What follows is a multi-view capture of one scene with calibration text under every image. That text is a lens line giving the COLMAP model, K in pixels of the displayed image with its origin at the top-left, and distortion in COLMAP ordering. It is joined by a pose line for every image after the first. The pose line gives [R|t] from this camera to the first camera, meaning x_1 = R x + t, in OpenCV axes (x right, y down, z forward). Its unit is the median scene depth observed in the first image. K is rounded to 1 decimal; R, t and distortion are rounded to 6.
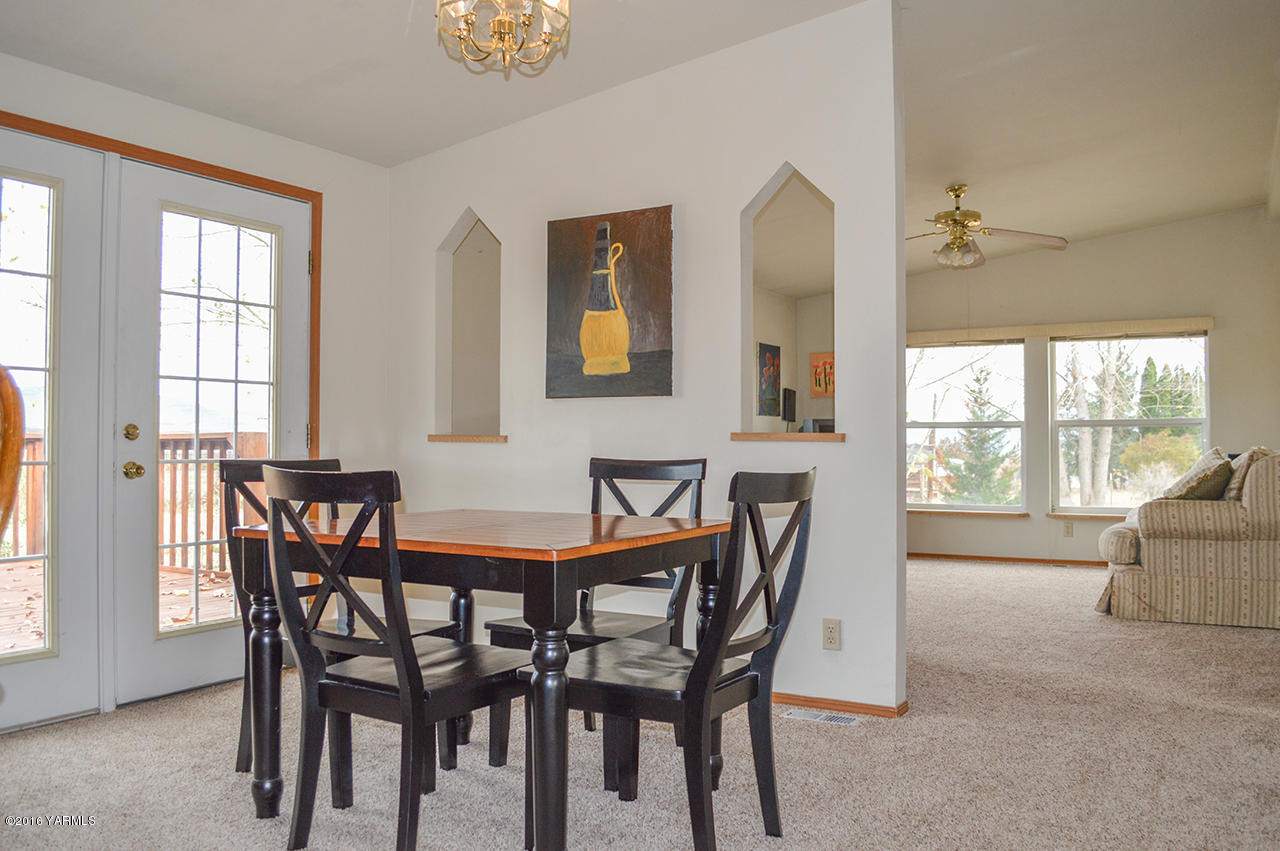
lens RADIAL K [[1038.5, 0, 643.8], [0, 1038.5, 430.4], [0, 0, 1]] dist [-0.078647, -0.009210]
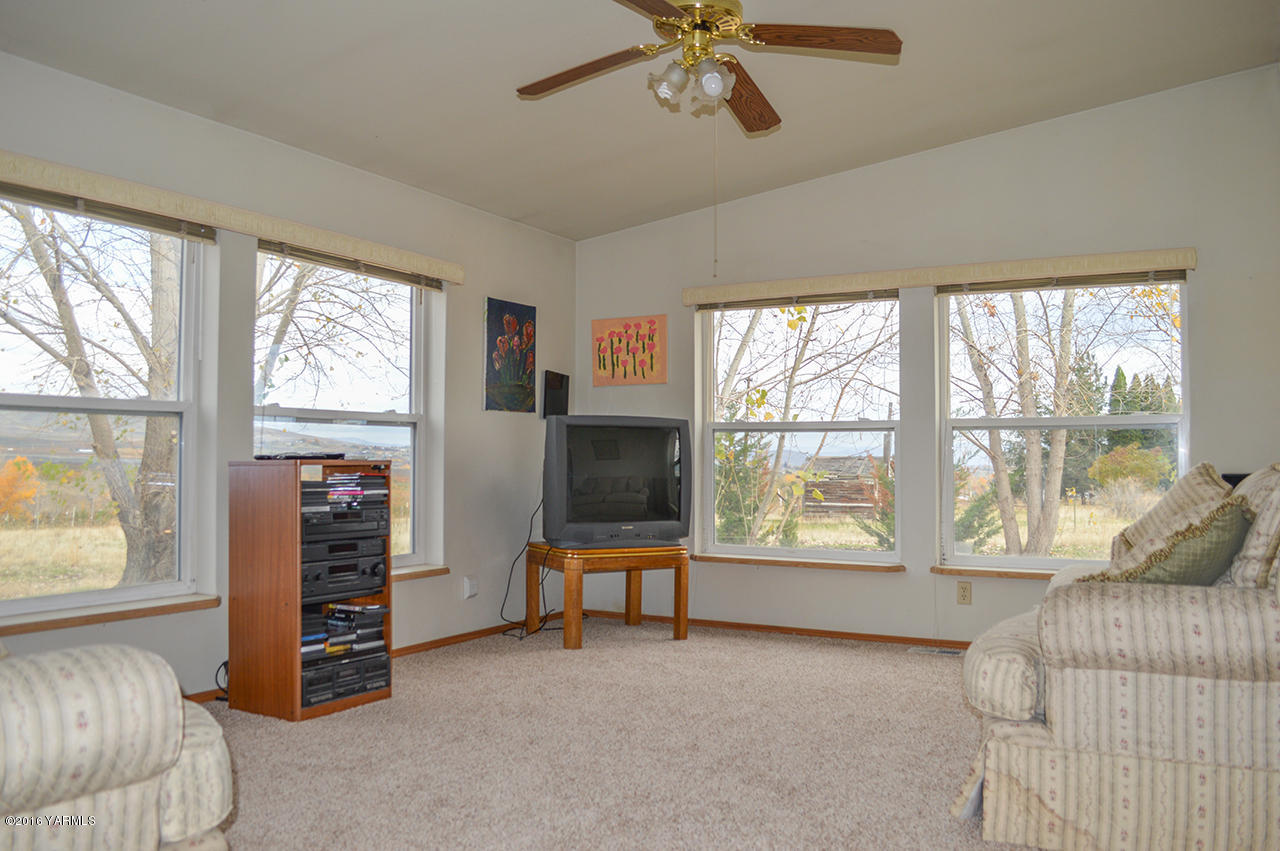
lens RADIAL K [[1038.5, 0, 636.1], [0, 1038.5, 423.1], [0, 0, 1]] dist [-0.078647, -0.009210]
pose [[0.999837, 0.004574, 0.017470, 0.302292], [-0.004262, 0.999831, -0.017862, 0.007583], [-0.017549, 0.017785, 0.999688, 0.556562]]
